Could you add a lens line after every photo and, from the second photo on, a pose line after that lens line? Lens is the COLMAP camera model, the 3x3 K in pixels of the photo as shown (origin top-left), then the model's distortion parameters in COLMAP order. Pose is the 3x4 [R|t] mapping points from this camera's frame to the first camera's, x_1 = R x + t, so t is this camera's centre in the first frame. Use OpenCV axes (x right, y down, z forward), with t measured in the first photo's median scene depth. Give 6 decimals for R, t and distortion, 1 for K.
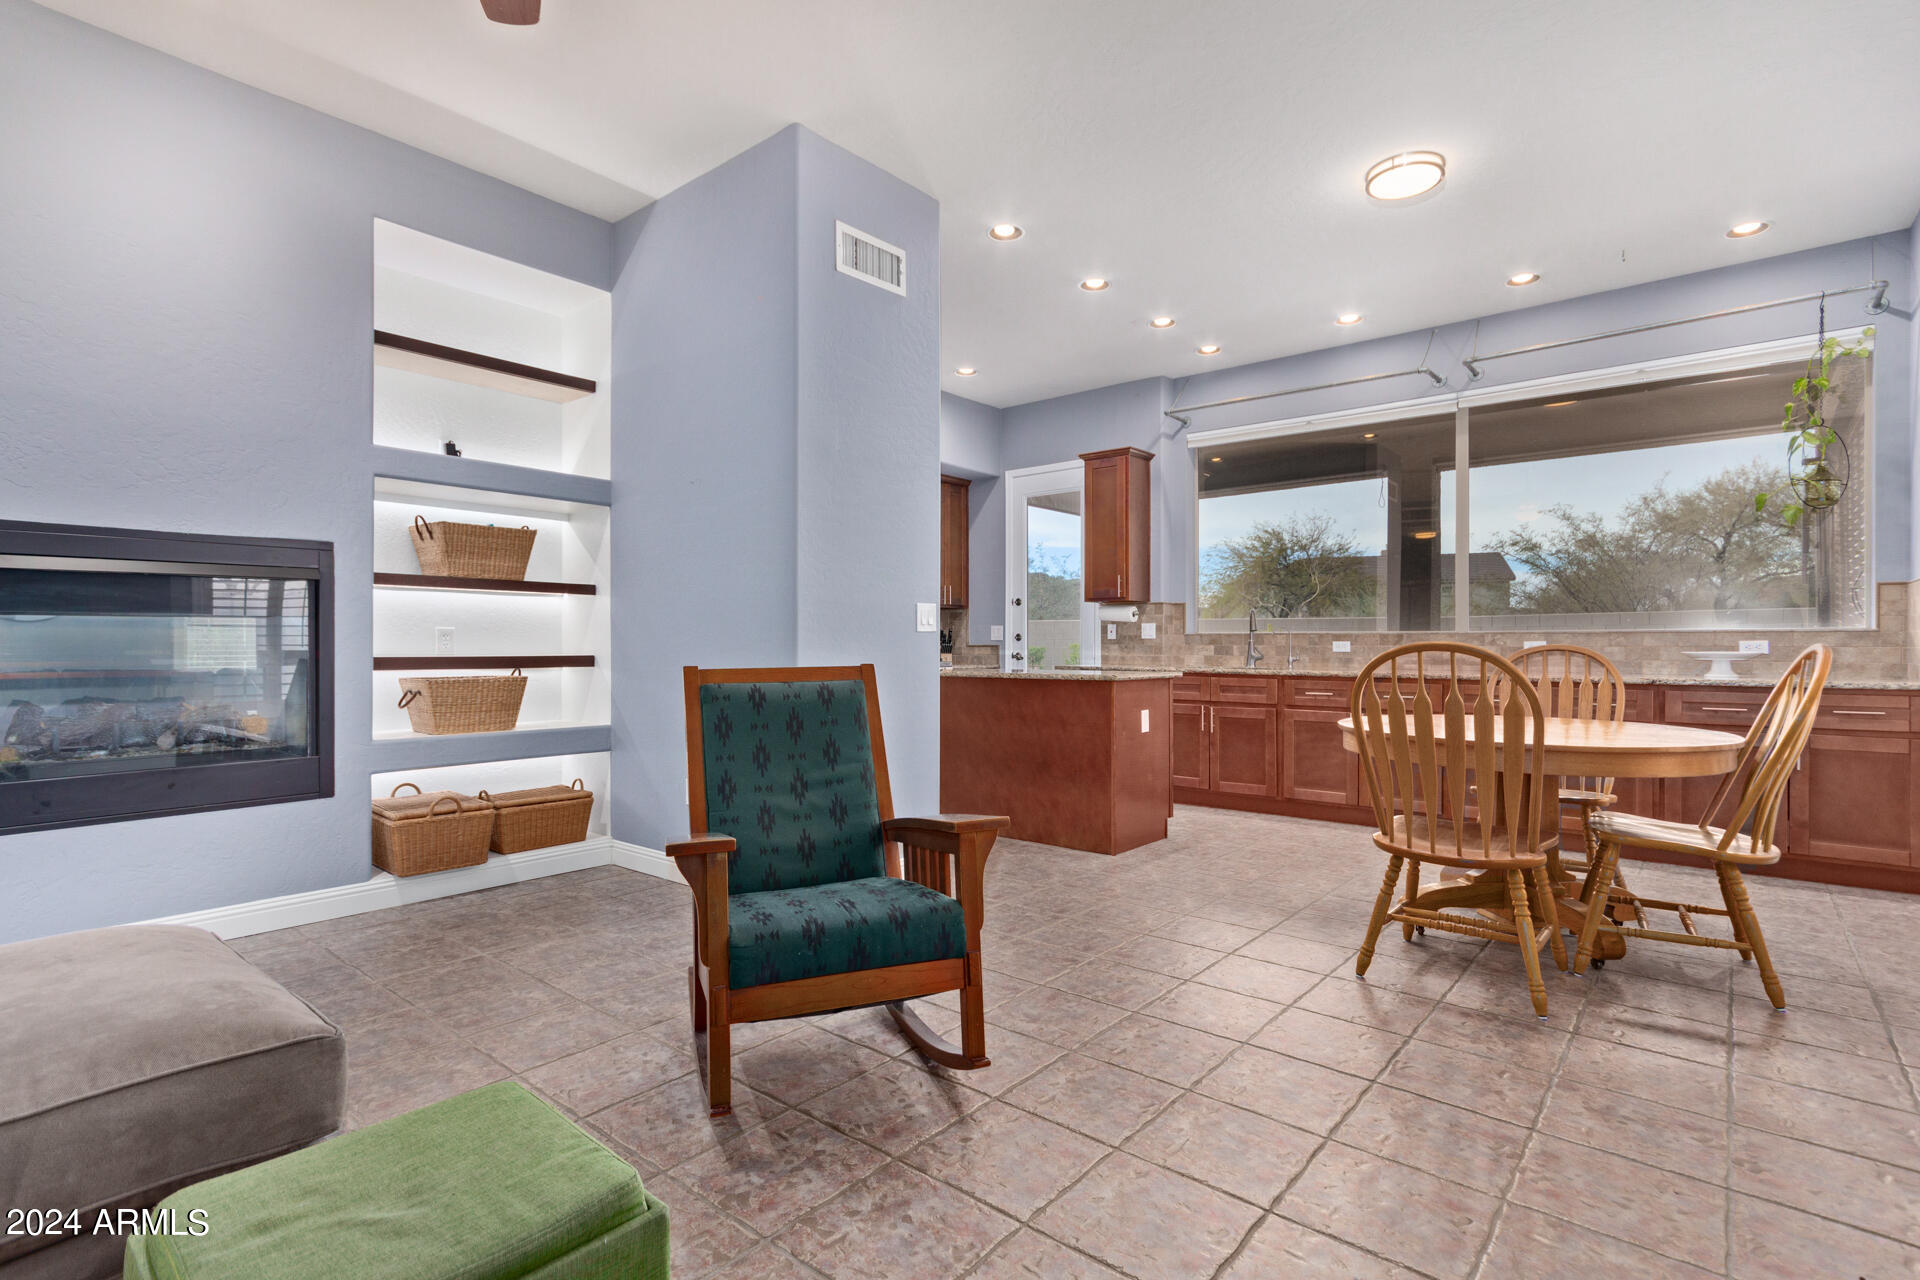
lens RADIAL K [[912.0, 0, 970.8], [0, 912.0, 641.8], [0, 0, 1]] dist [-0.000747, 0.006649]
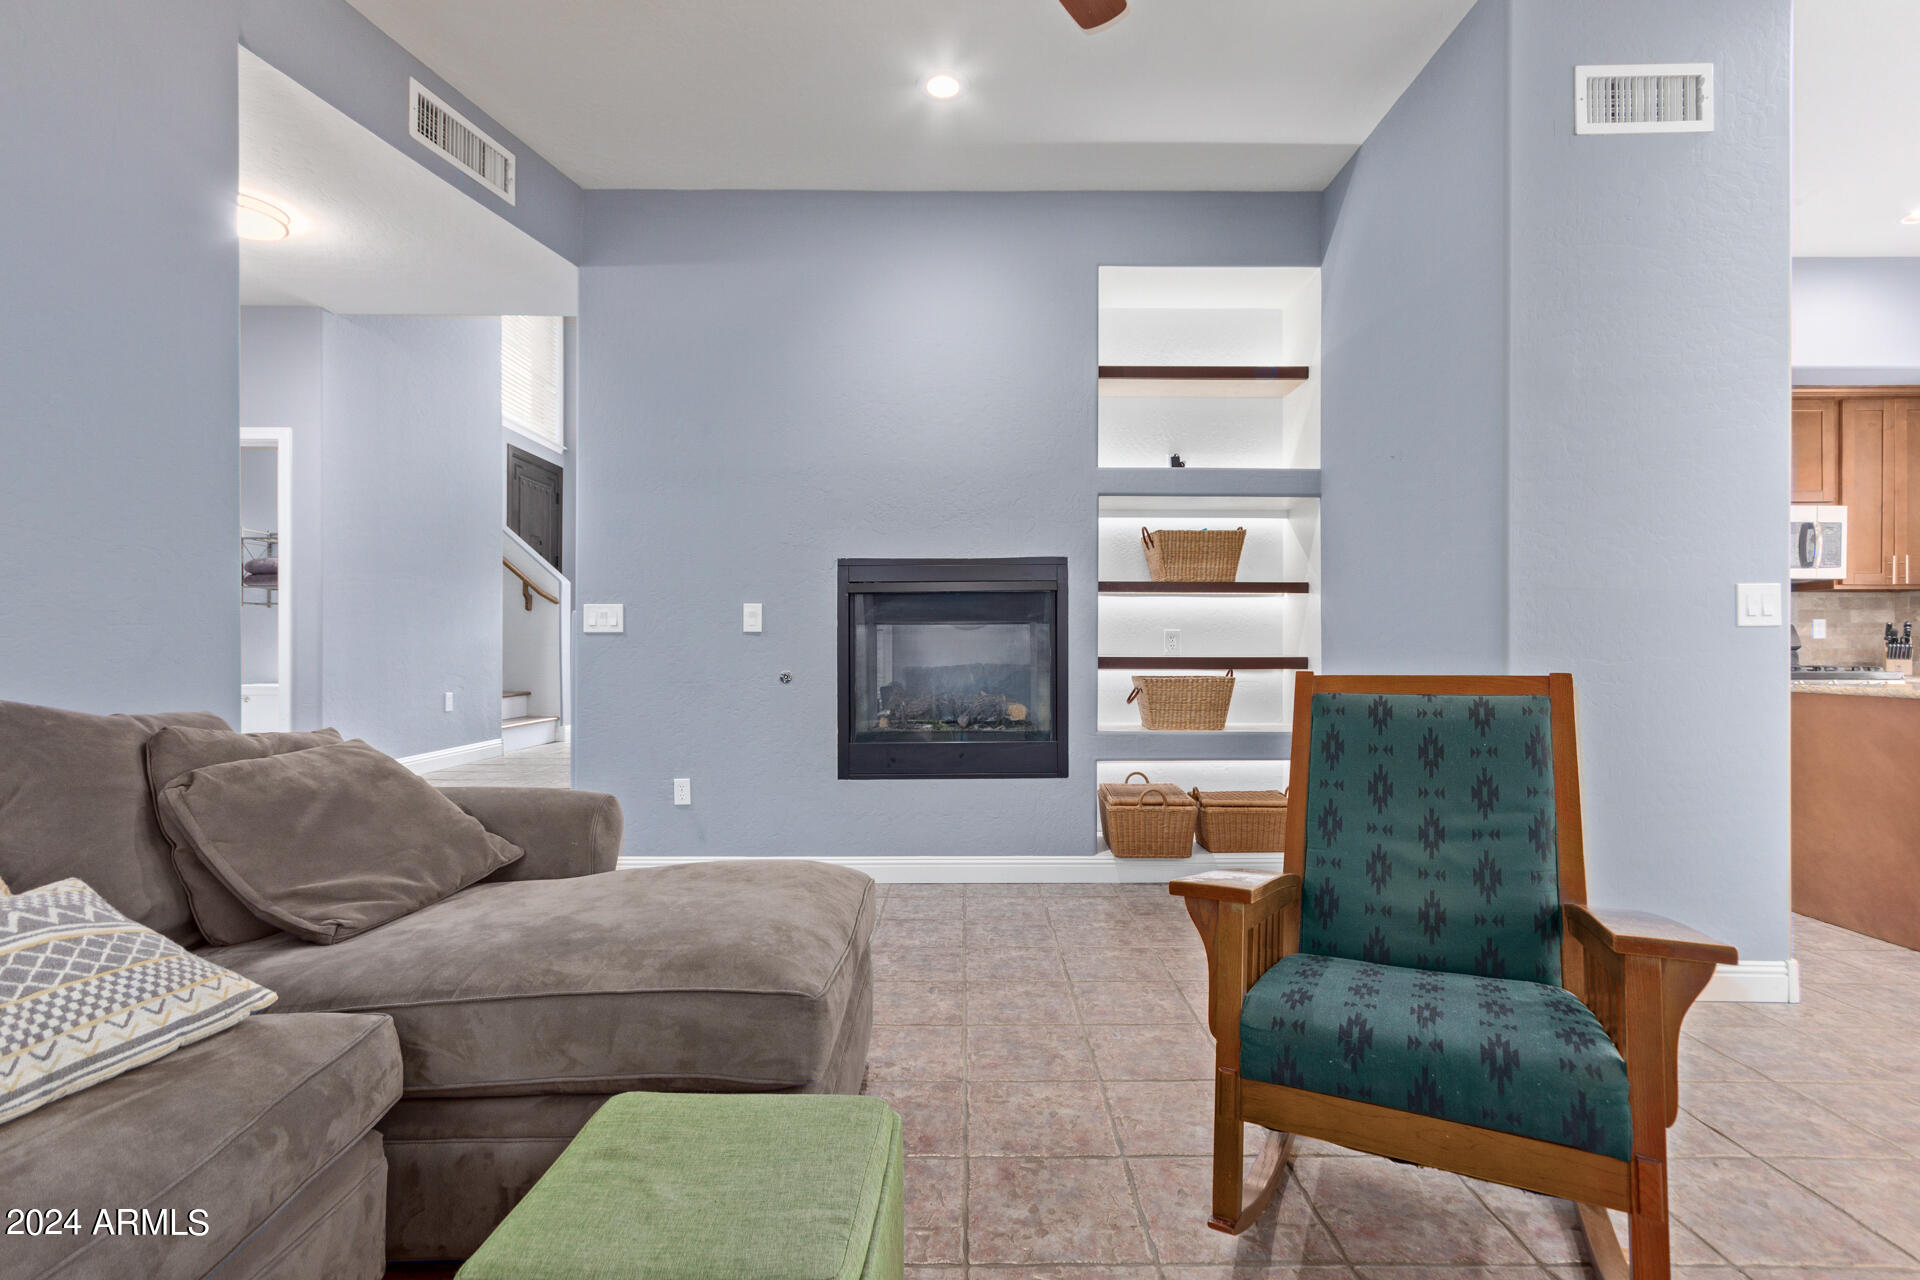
lens RADIAL K [[912.0, 0, 970.1], [0, 912.0, 641.2], [0, 0, 1]] dist [-0.000747, 0.006649]
pose [[0.645245, -0.004203, -0.763964, 0.084900], [0.002809, 0.999991, -0.003129, 0.000512], [0.763971, -0.000127, 0.645251, 0.131451]]
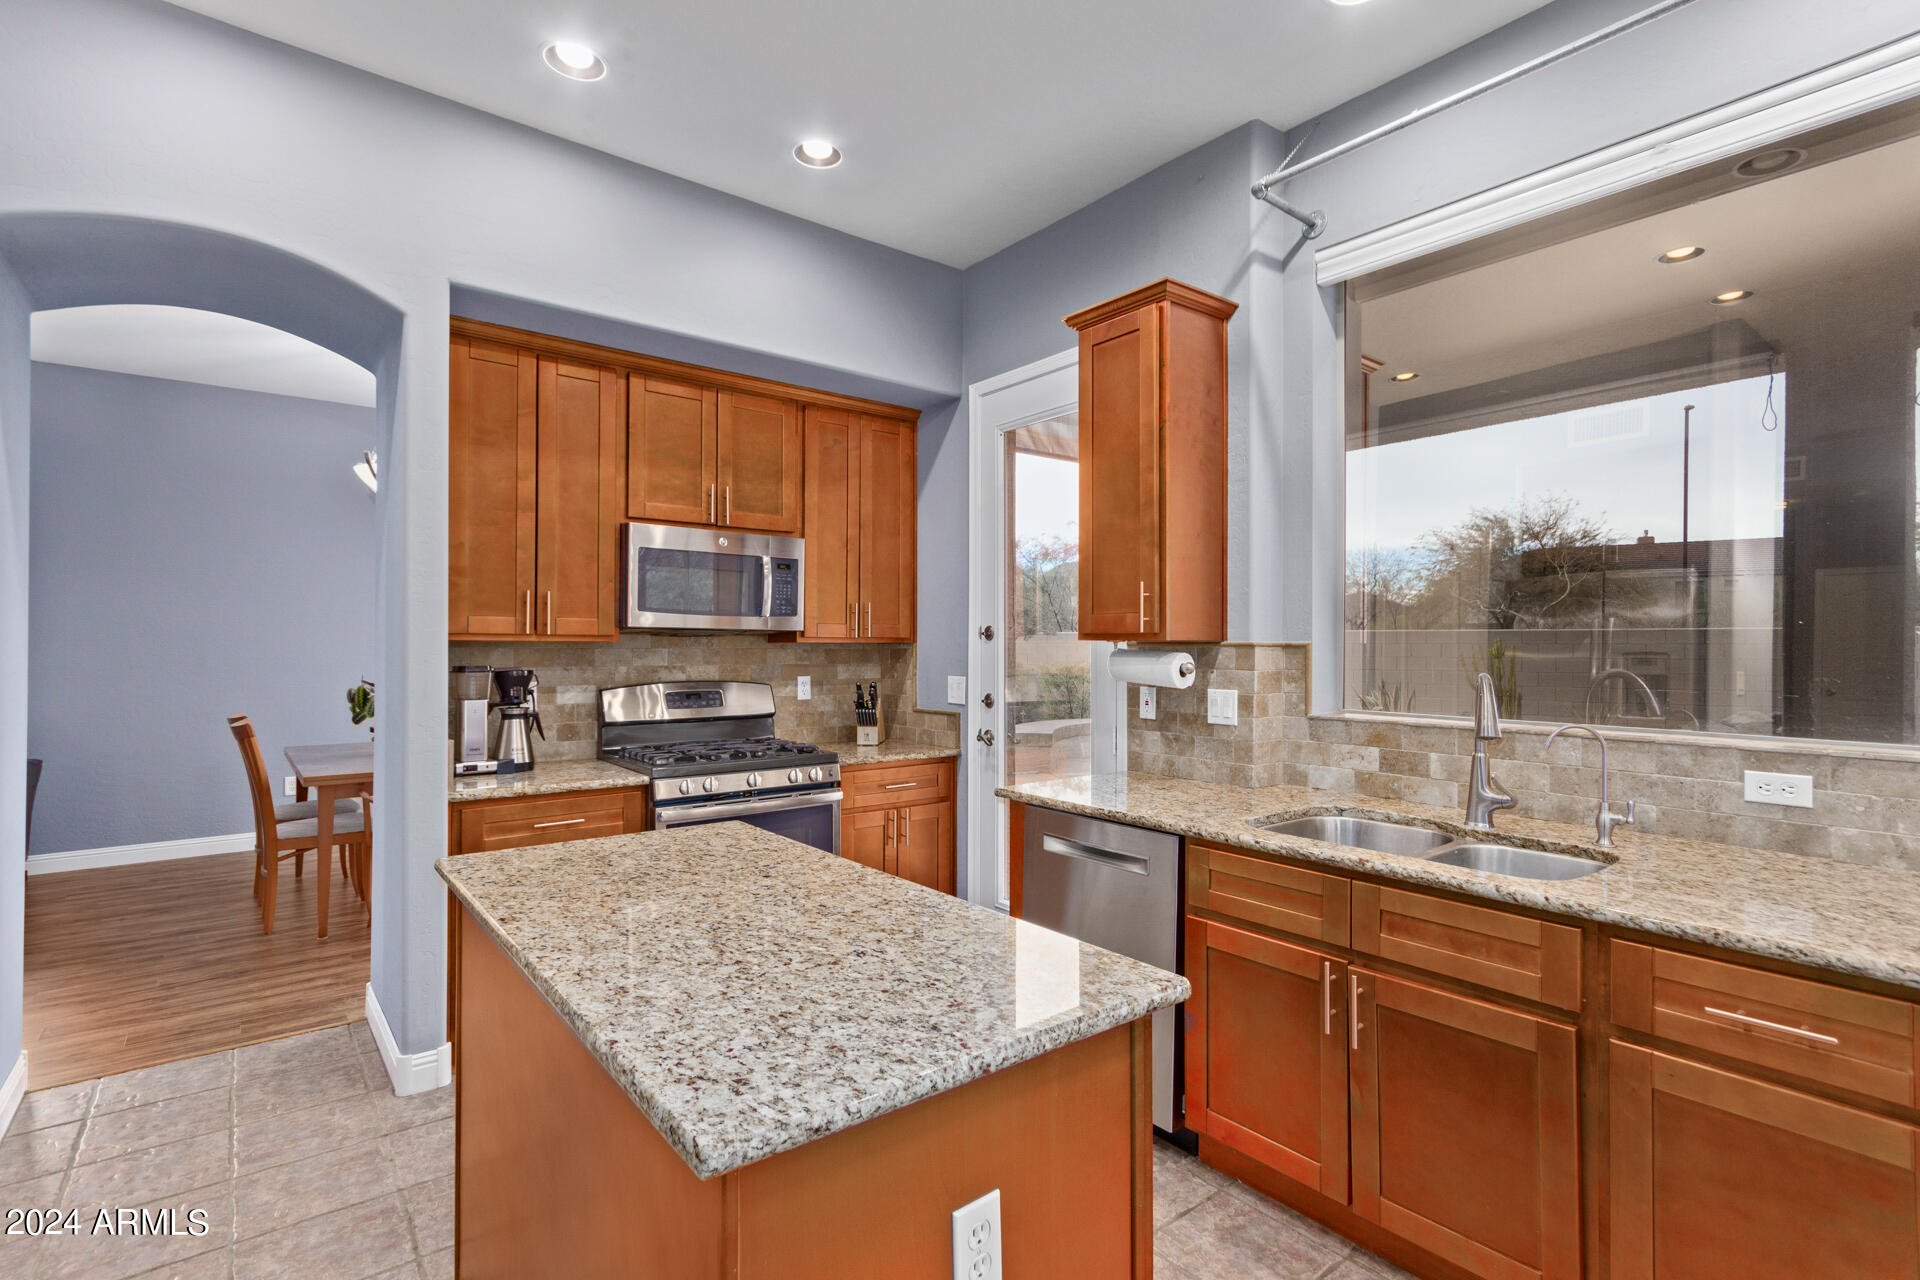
lens RADIAL K [[912.0, 0, 966.7], [0, 912.0, 642.2], [0, 0, 1]] dist [-0.000747, 0.006649]
pose [[0.979492, 0.001226, -0.201481, 0.264605], [-0.001171, 0.999999, 0.000395, -0.070443], [0.201482, -0.000151, 0.979492, 0.885895]]
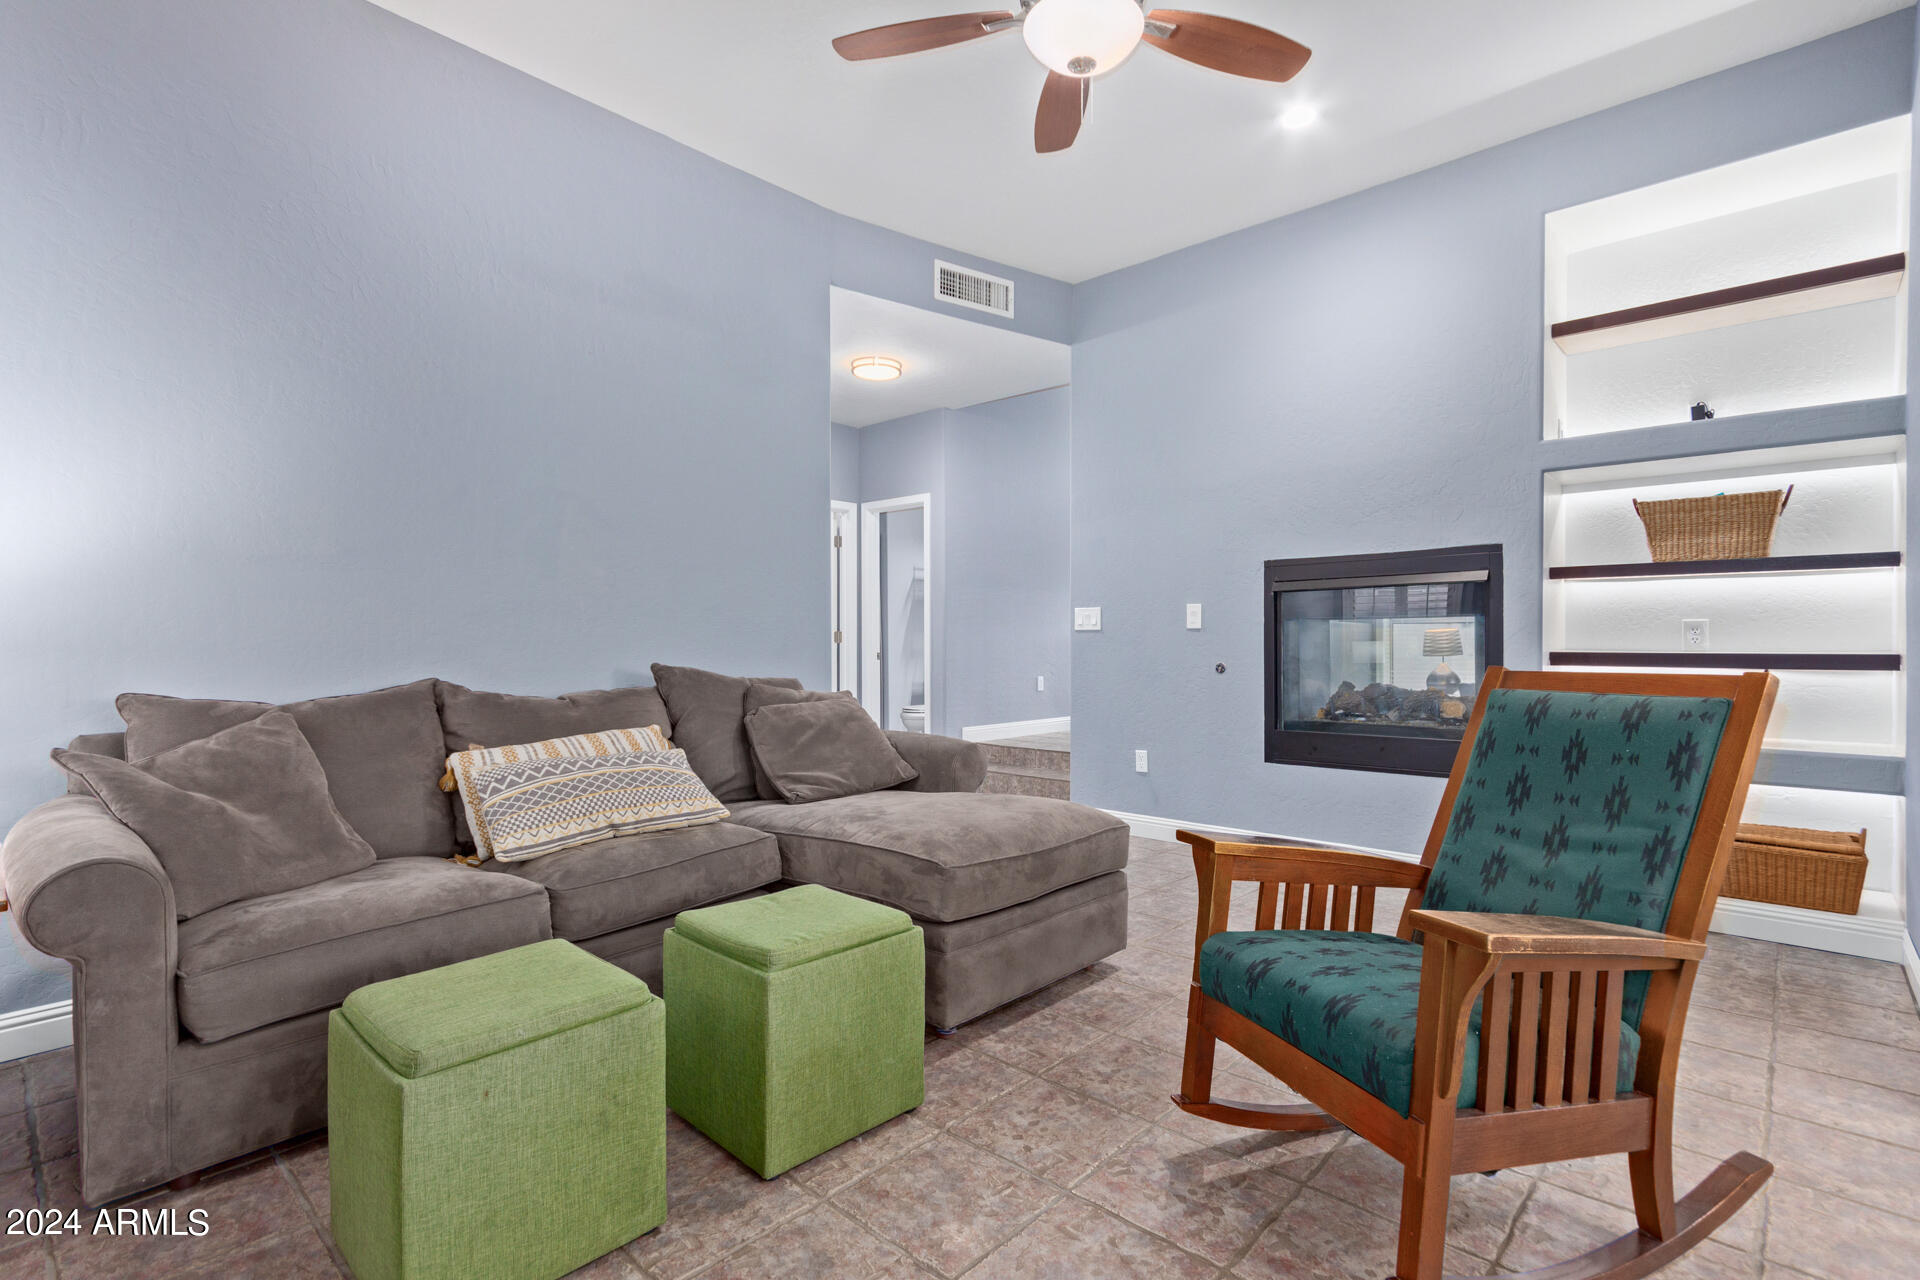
lens RADIAL K [[912.0, 0, 971.3], [0, 912.0, 636.9], [0, 0, 1]] dist [-0.000747, 0.006649]
pose [[-0.042383, -0.004516, -0.999091, 0.317969], [0.006168, 0.999970, -0.004782, 0.000976], [0.999082, -0.006365, -0.042354, 0.345313]]
